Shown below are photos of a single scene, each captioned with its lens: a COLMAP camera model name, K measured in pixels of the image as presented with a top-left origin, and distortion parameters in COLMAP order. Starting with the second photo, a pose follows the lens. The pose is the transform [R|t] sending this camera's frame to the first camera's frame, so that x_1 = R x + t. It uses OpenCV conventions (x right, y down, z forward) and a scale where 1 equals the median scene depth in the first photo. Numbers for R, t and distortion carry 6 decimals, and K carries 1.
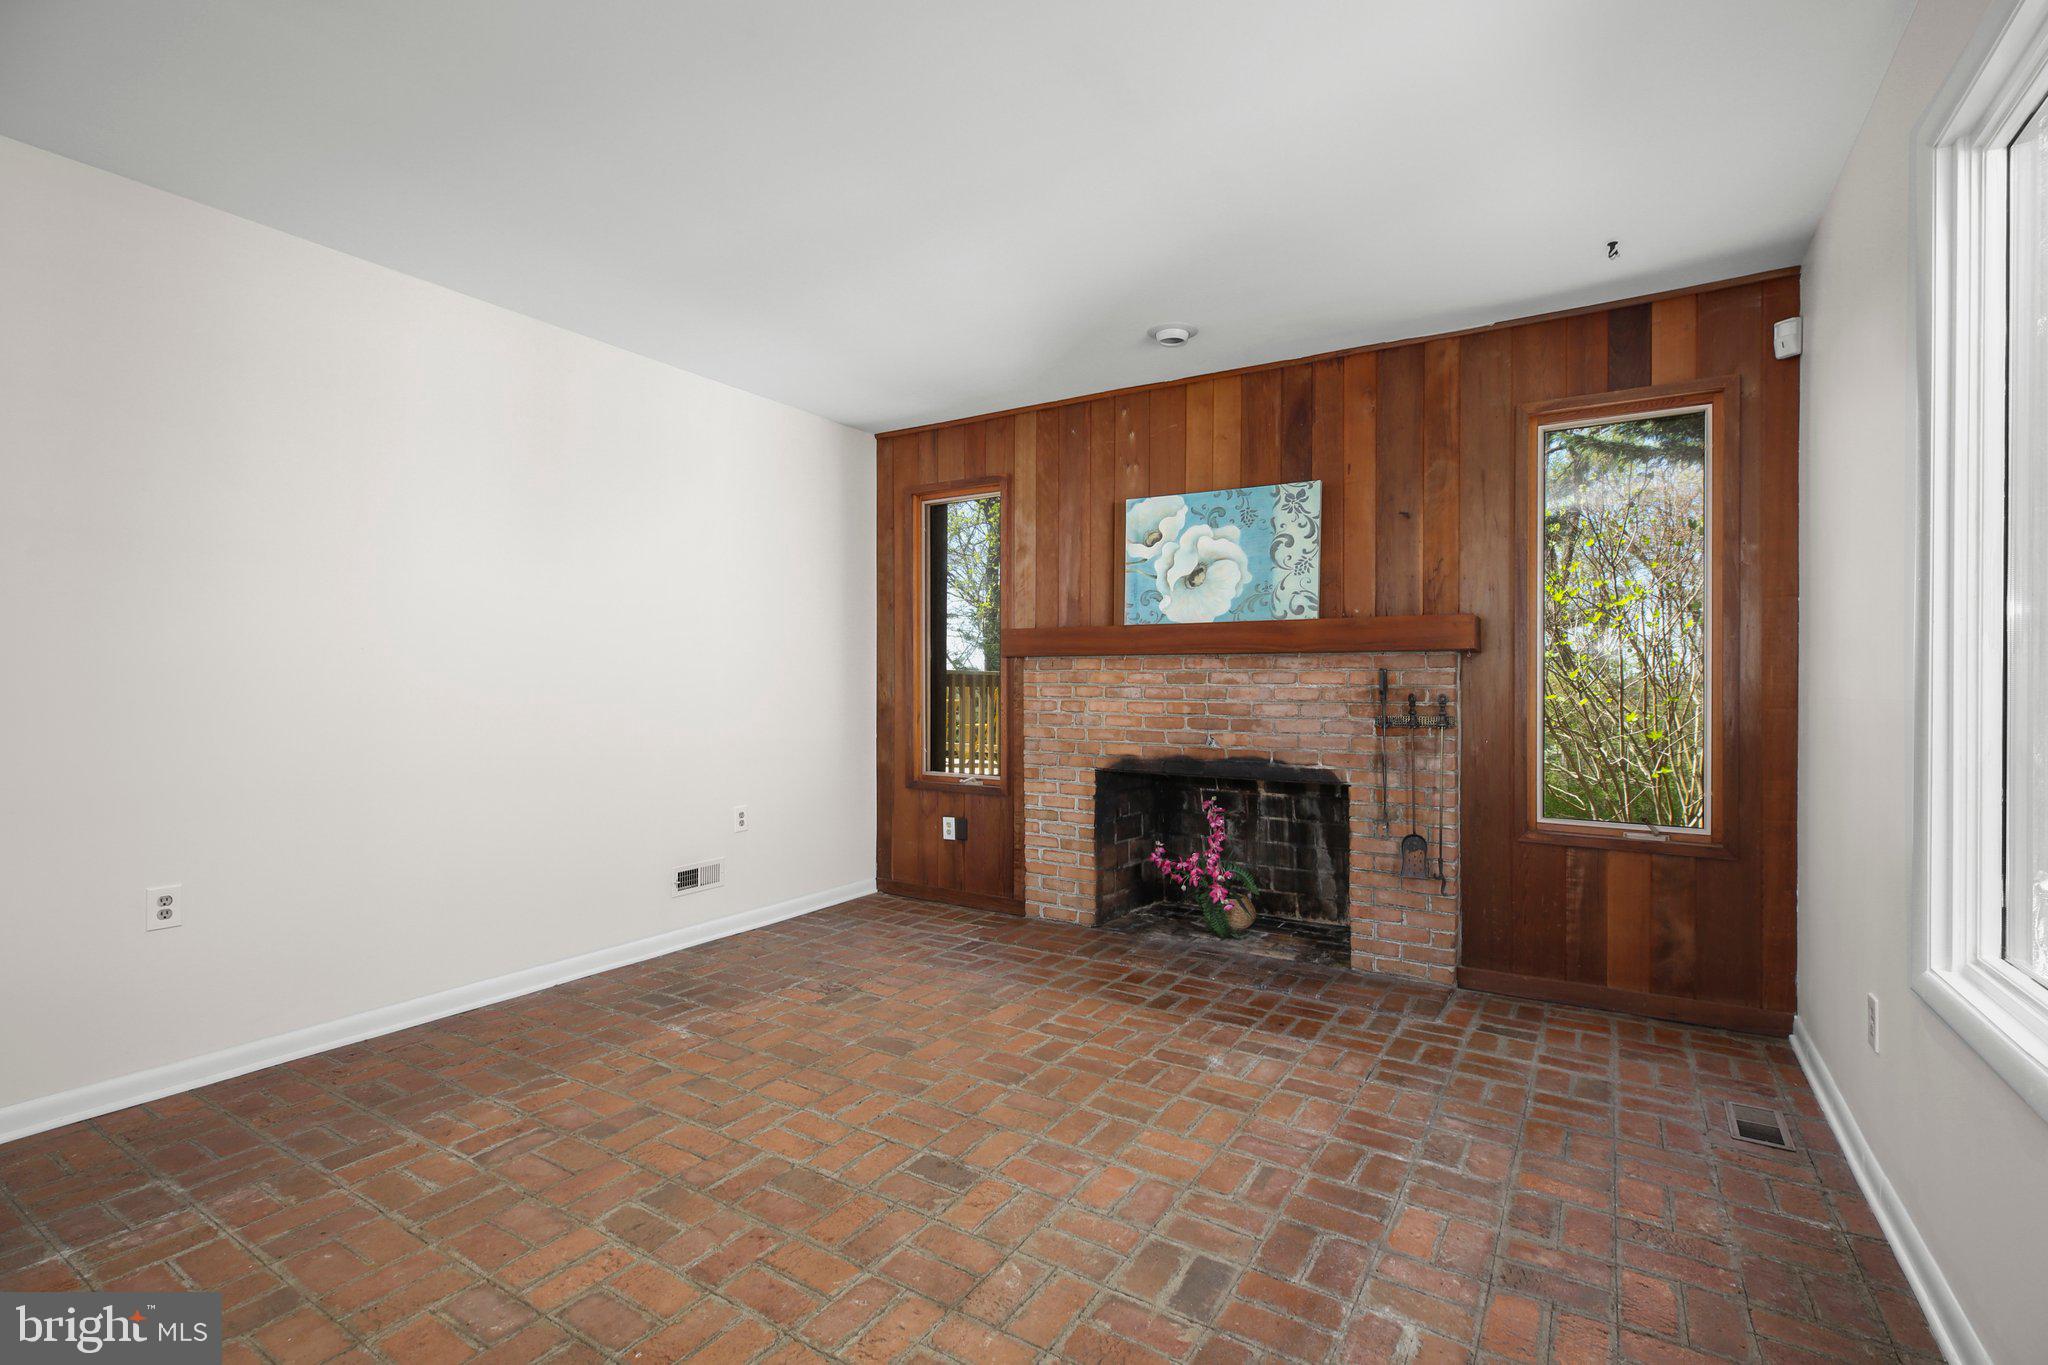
lens RADIAL K [[923.3, 0, 1028.2], [0, 923.3, 684.0], [0, 0, 1]] dist [0.012891, -0.002561]
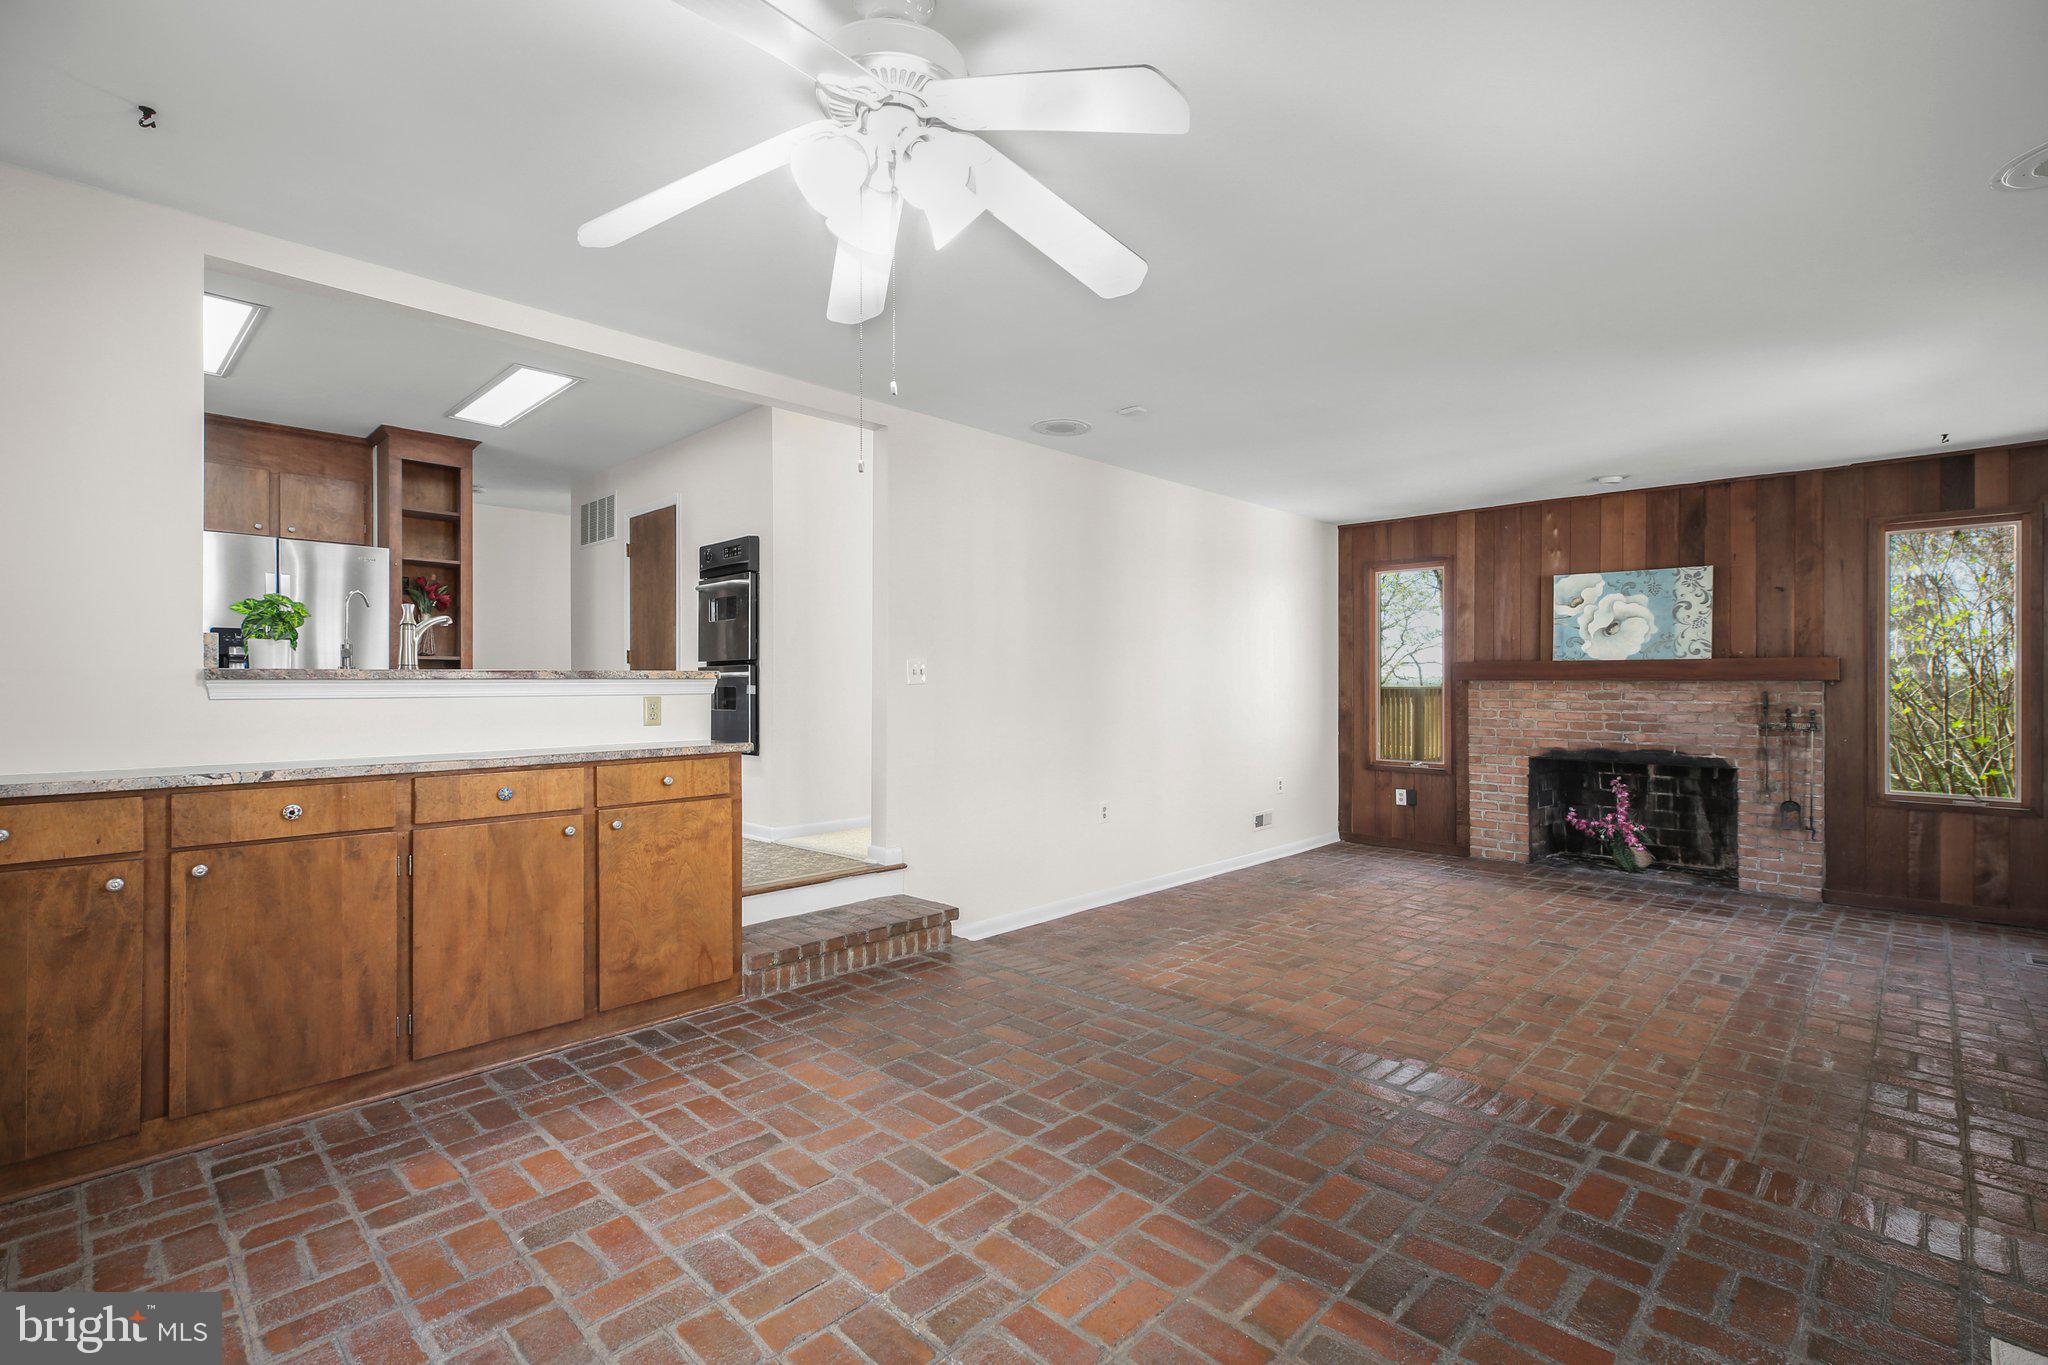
lens RADIAL K [[923.3, 0, 1033.7], [0, 923.3, 684.8], [0, 0, 1]] dist [0.012891, -0.002561]
pose [[0.979482, -0.001424, -0.201526, -0.447932], [0.001580, 0.999999, 0.000615, -0.028577], [0.201524, -0.000921, 0.979483, -0.681638]]
